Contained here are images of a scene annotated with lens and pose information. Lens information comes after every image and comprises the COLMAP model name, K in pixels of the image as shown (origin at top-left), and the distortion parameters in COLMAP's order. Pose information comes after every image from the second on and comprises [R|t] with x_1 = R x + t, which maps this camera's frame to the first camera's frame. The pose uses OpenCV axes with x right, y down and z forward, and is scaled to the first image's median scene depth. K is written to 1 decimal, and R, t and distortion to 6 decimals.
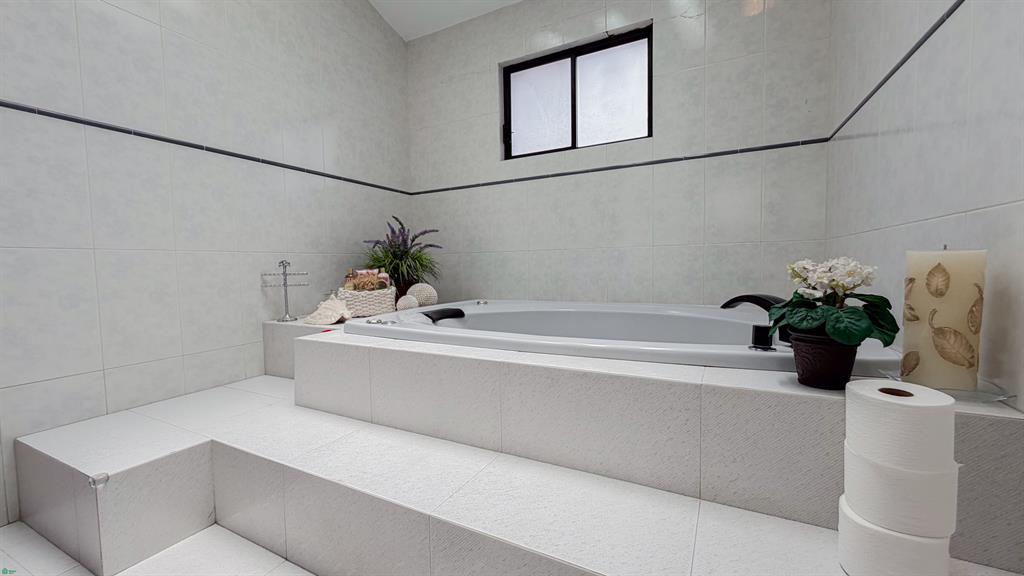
lens RADIAL K [[415.7, 0, 513.0], [0, 415.7, 283.4], [0, 0, 1]] dist [0.002080, 0.000128]
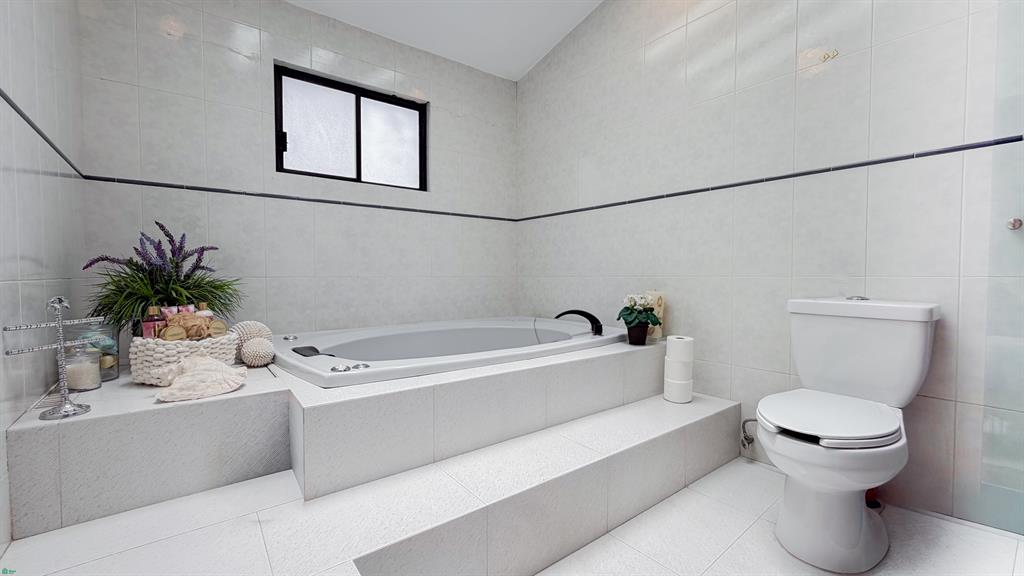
lens RADIAL K [[406.3, 0, 503.6], [0, 406.3, 288.4], [0, 0, 1]] dist [0.002422, 0.000271]
pose [[0.422252, -0.009729, 0.906426, -0.649069], [0.031265, 0.999504, -0.003837, -0.038899], [-0.905939, 0.029960, 0.422347, 0.246792]]
